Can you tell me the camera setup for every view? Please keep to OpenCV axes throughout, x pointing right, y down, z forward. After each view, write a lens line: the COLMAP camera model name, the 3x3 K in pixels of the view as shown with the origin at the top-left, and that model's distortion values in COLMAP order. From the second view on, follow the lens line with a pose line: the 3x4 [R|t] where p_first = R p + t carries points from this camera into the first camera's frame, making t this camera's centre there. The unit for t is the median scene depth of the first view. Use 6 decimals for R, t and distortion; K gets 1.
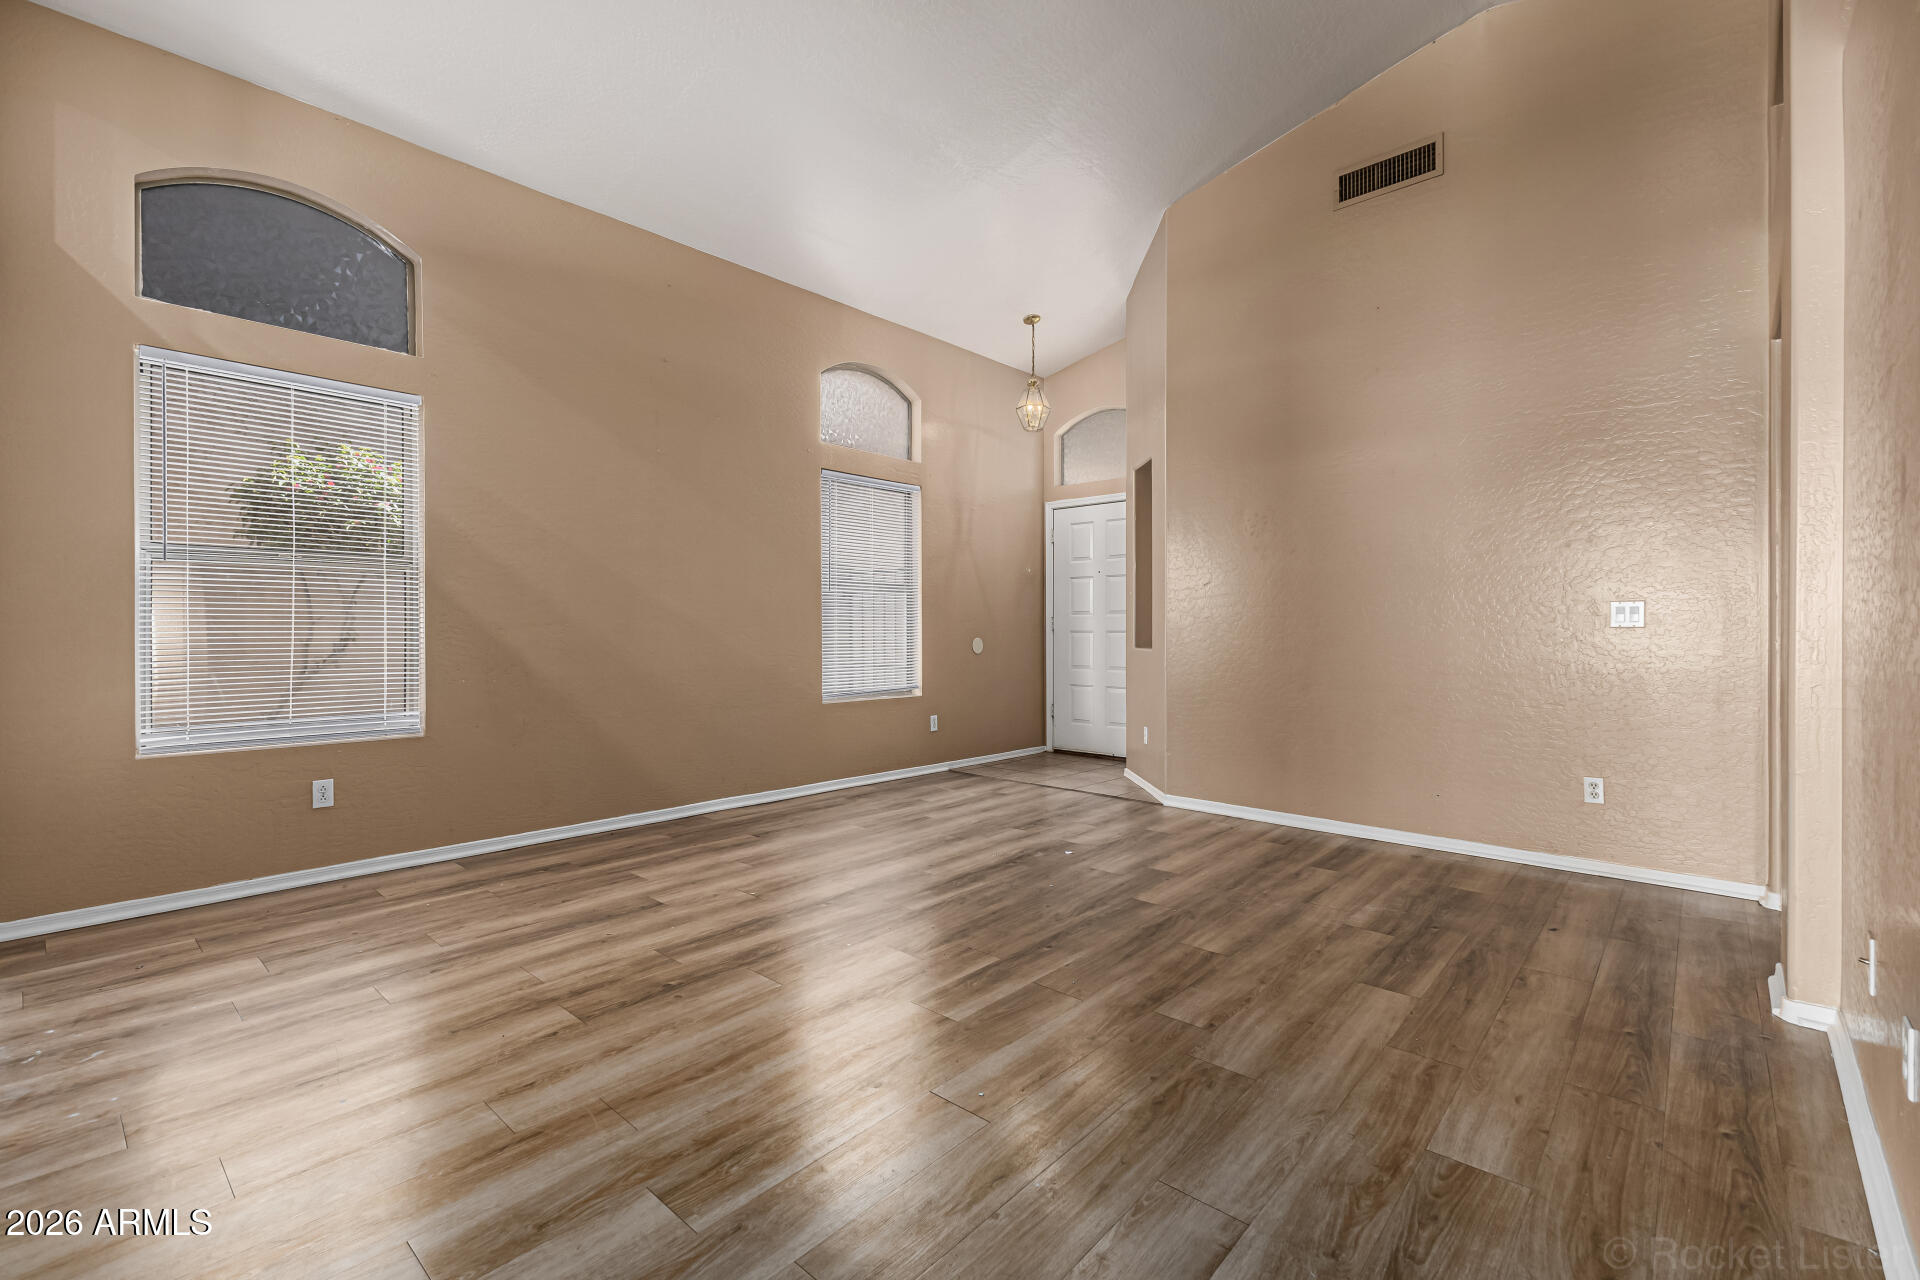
lens RADIAL K [[839.2, 0, 962.5], [0, 839.2, 634.8], [0, 0, 1]] dist [0.014534, -0.003997]
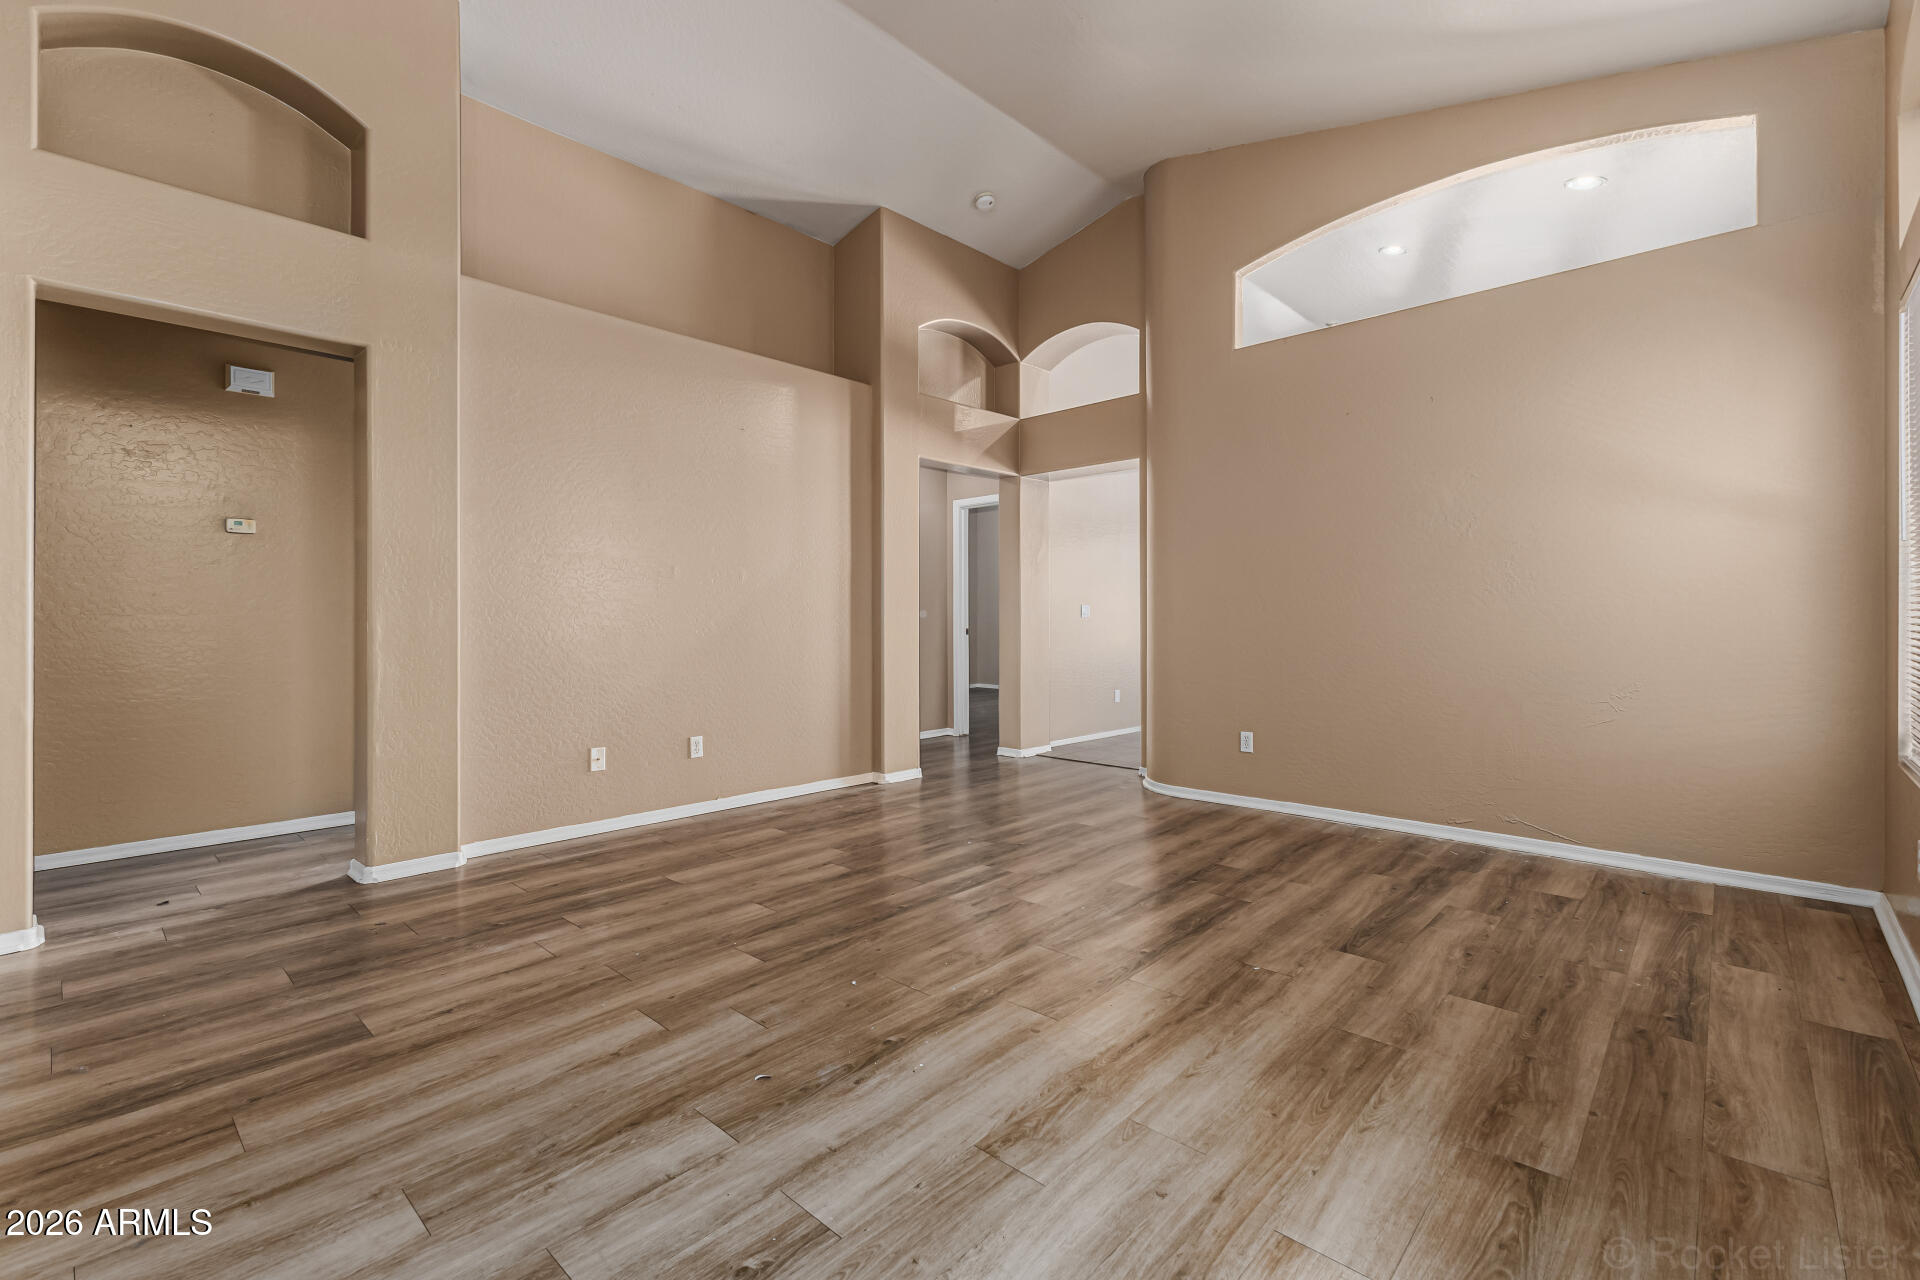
lens RADIAL K [[839.2, 0, 965.8], [0, 839.2, 626.1], [0, 0, 1]] dist [0.014534, -0.003997]
pose [[-0.999925, 0.000958, 0.012202, 0.002836], [0.001148, 0.999879, 0.015543, -0.013386], [-0.012185, 0.015556, -0.999805, 1.835144]]
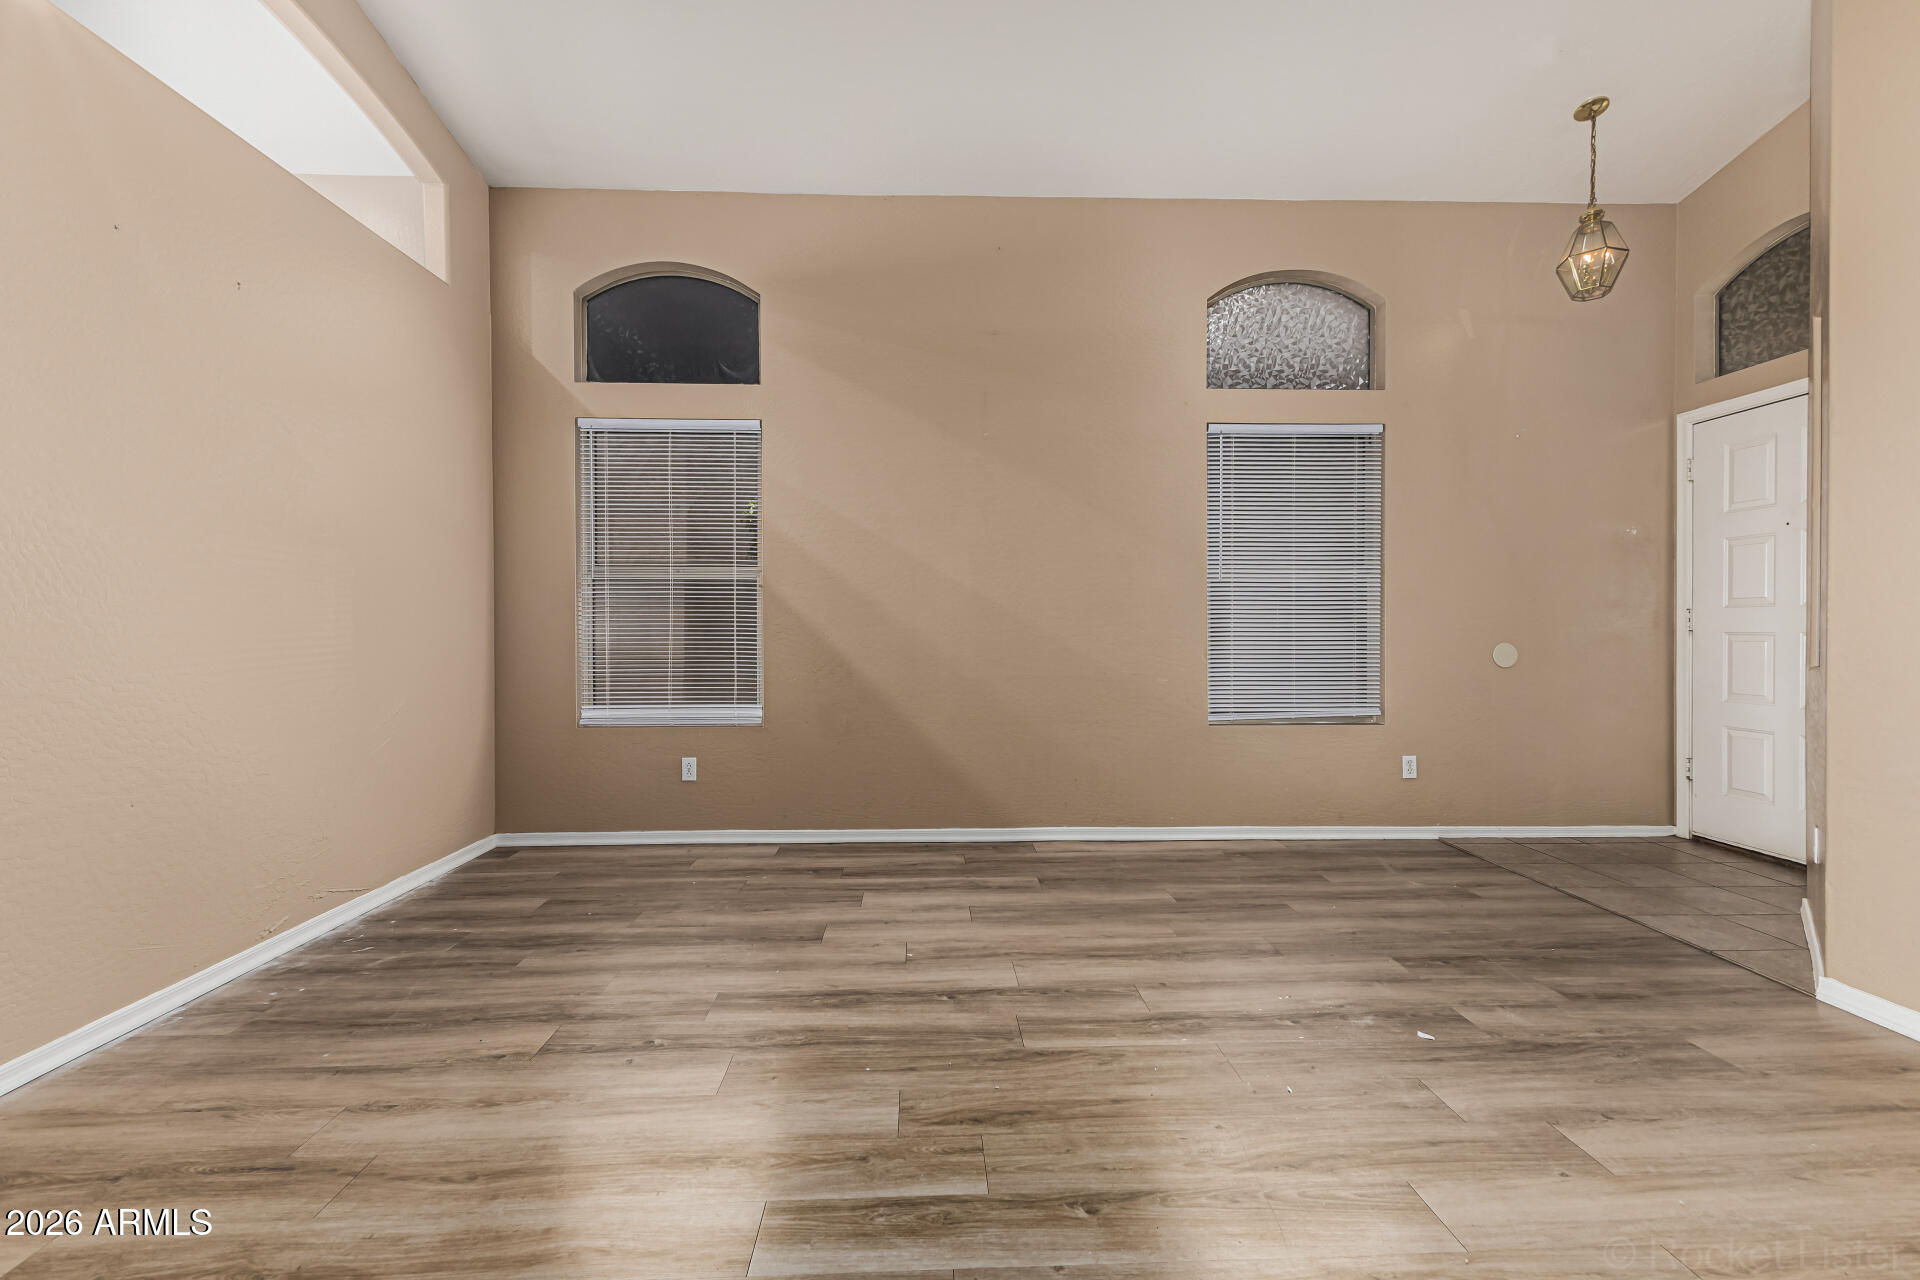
lens RADIAL K [[839.2, 0, 950.9], [0, 839.2, 635.1], [0, 0, 1]] dist [0.014534, -0.003997]
pose [[0.698054, 0.005190, -0.716026, 0.376836], [-0.004805, 0.999985, 0.002564, -0.005263], [0.716029, 0.001650, 0.698068, 0.478367]]
